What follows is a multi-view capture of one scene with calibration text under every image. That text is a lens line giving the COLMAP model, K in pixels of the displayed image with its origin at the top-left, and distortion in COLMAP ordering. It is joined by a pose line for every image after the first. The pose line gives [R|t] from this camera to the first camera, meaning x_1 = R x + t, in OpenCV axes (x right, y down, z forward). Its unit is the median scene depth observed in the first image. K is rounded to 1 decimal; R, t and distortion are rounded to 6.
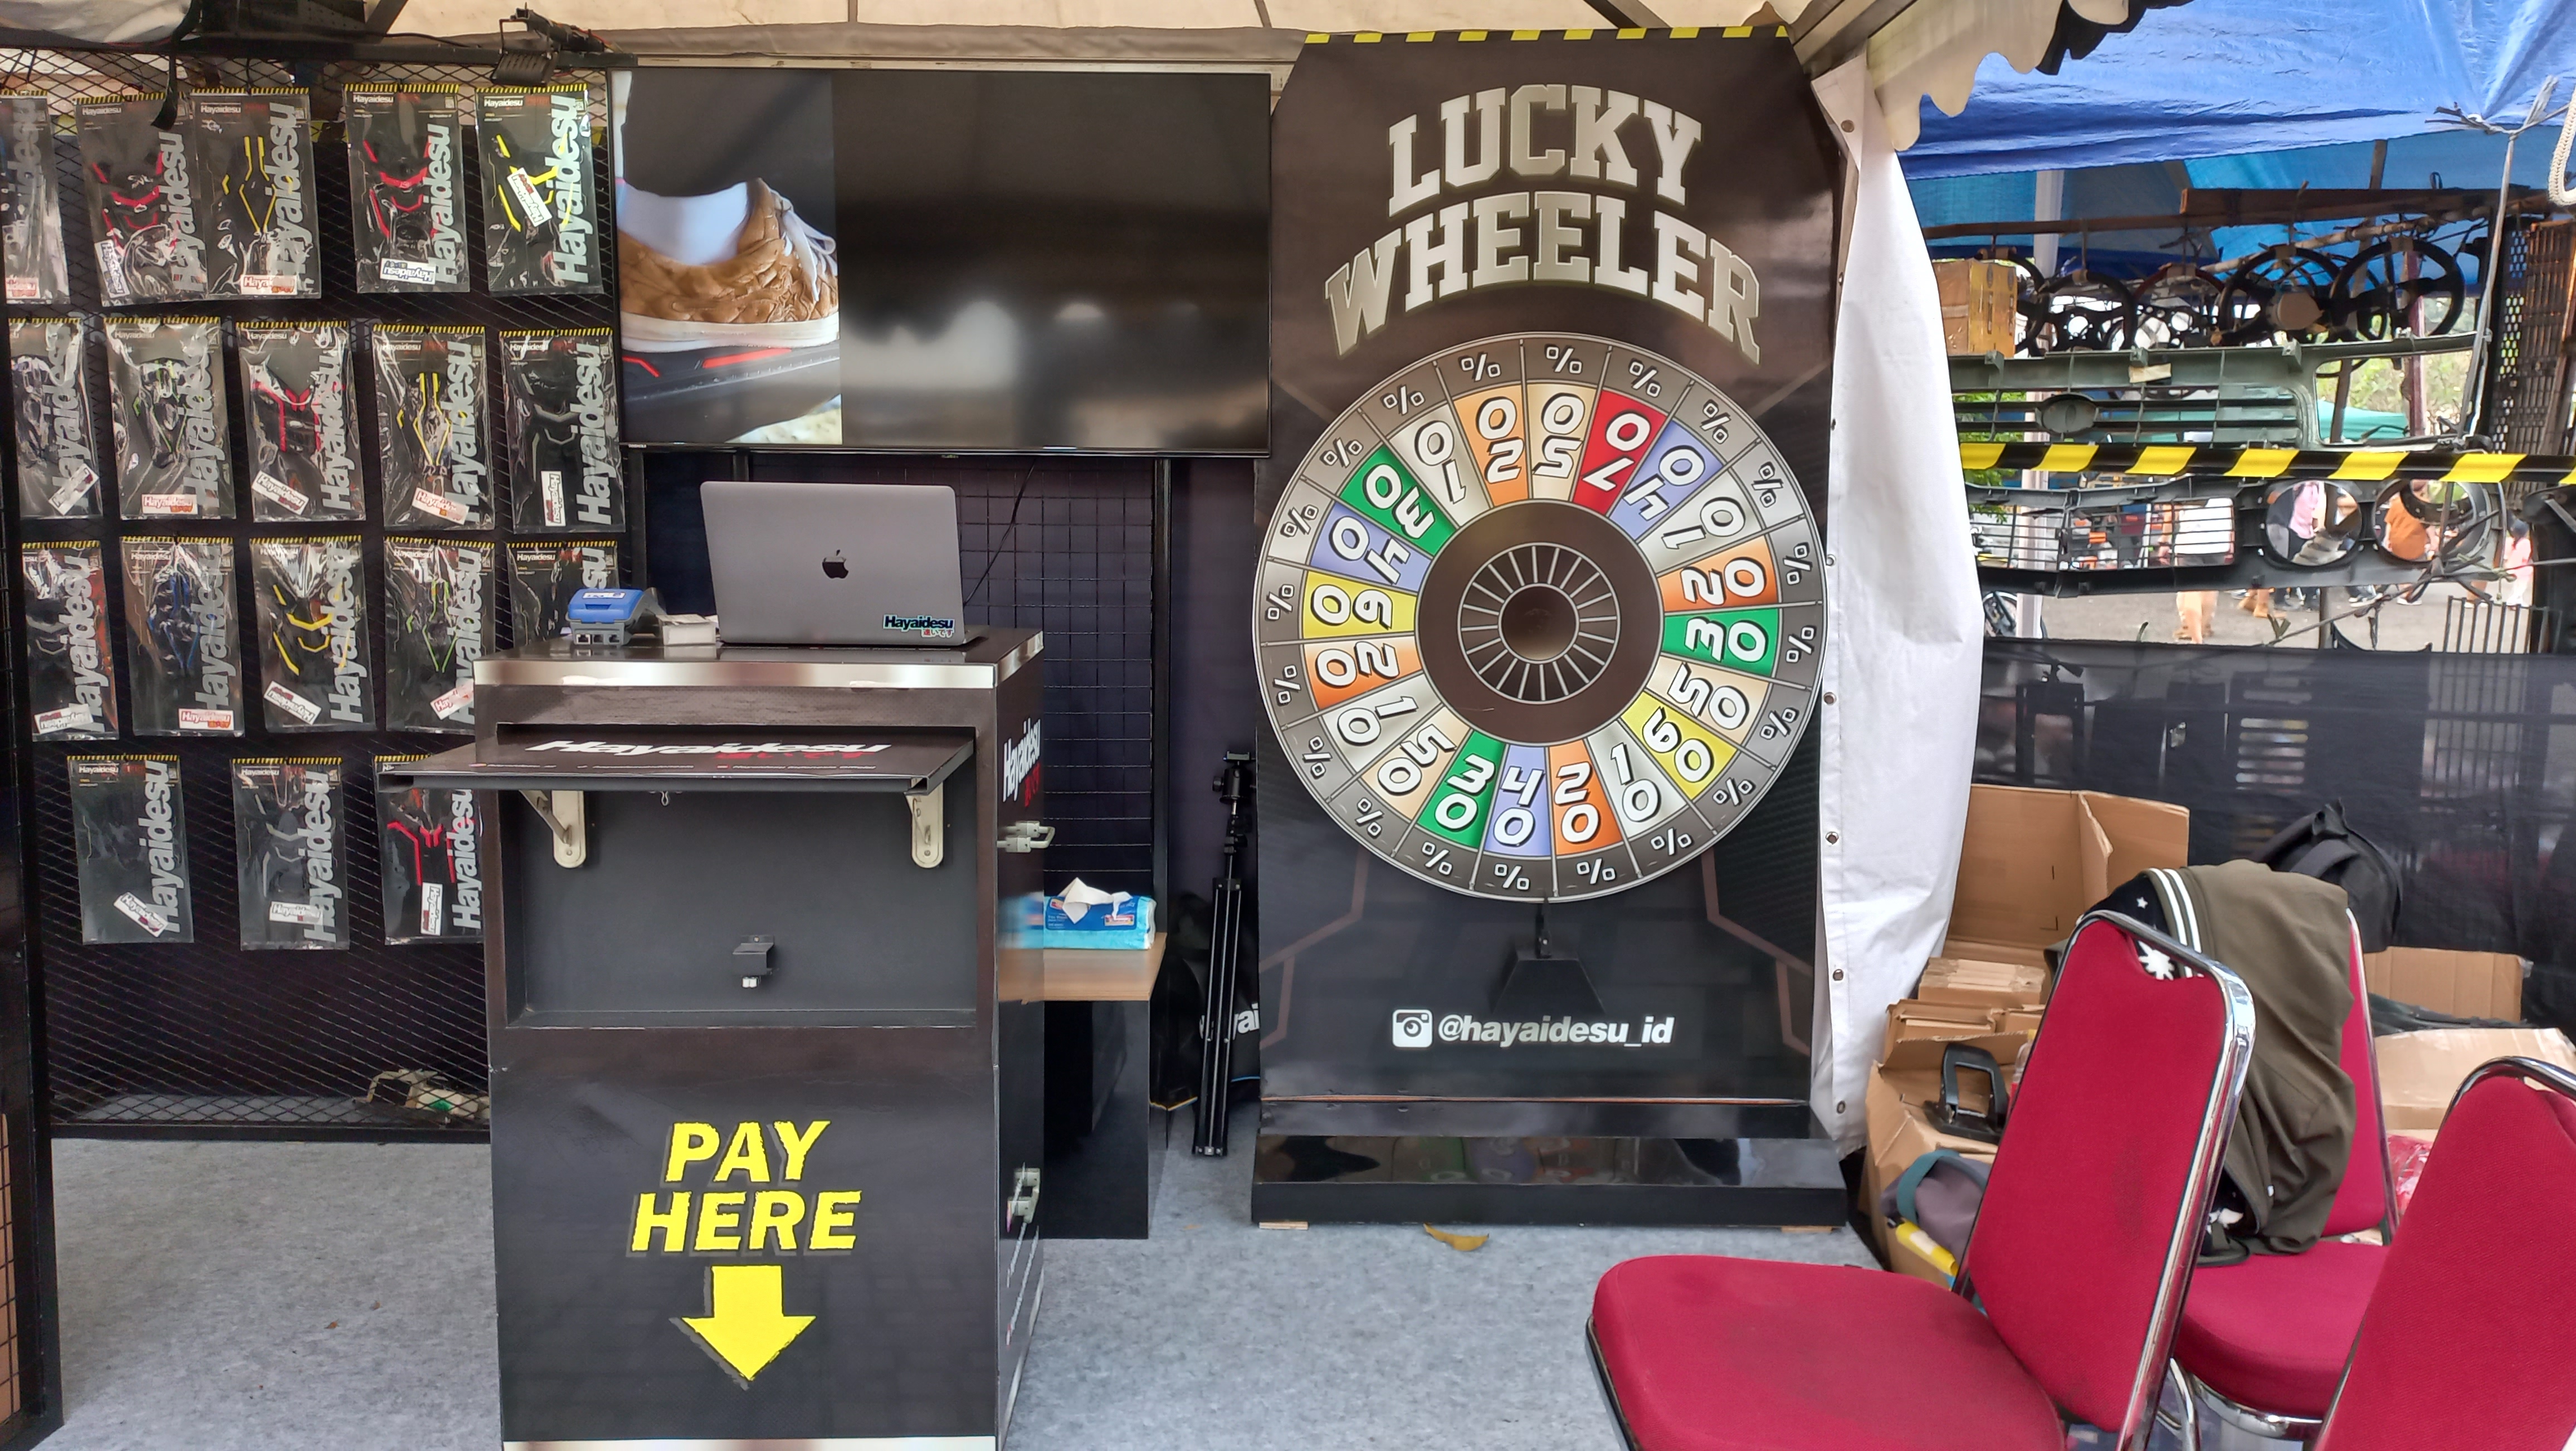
lens RADIAL K [[1838.5, 0, 1298.7], [0, 1838.5, 683.8], [0, 0, 1]] dist [0.025587, -0.008914]
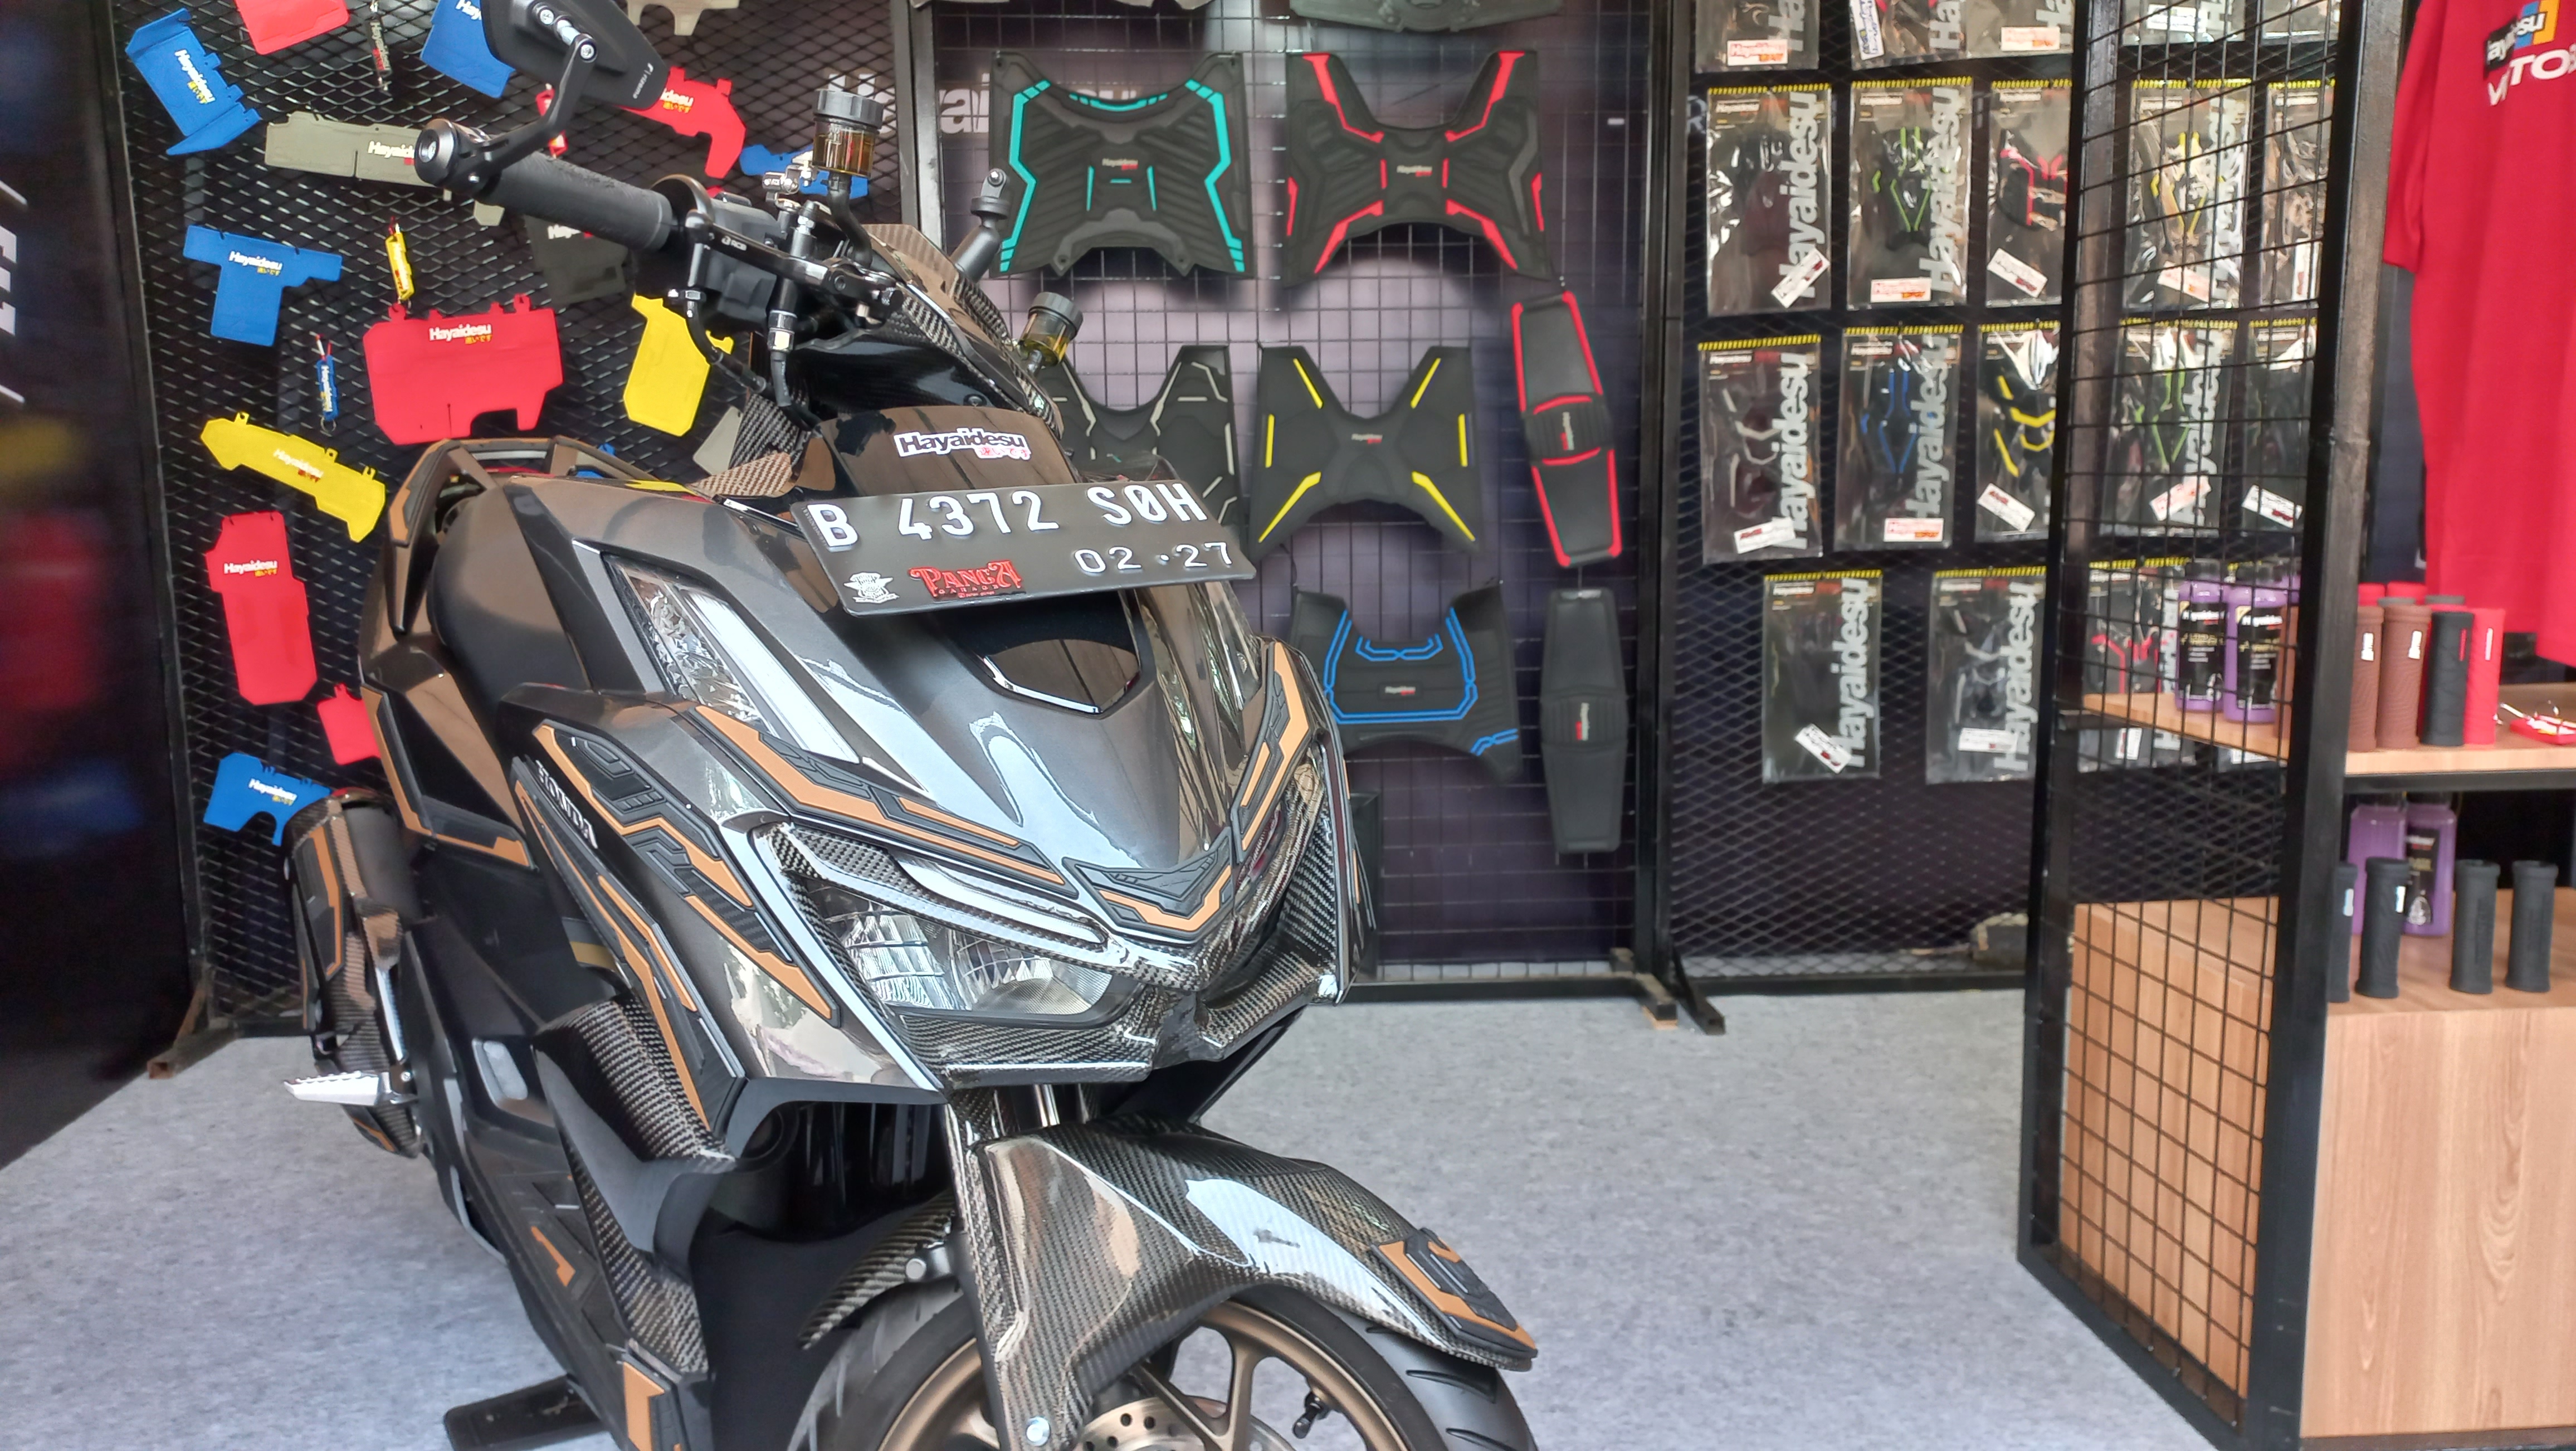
lens RADIAL K [[1838.5, 0, 1232.9], [0, 1838.5, 692.0], [0, 0, 1]] dist [0.025587, -0.008914]
pose [[0.997217, -0.041816, 0.061726, -0.982055], [0.040483, 0.998923, 0.022690, 0.064729], [-0.062609, -0.020128, 0.997835, 0.111677]]
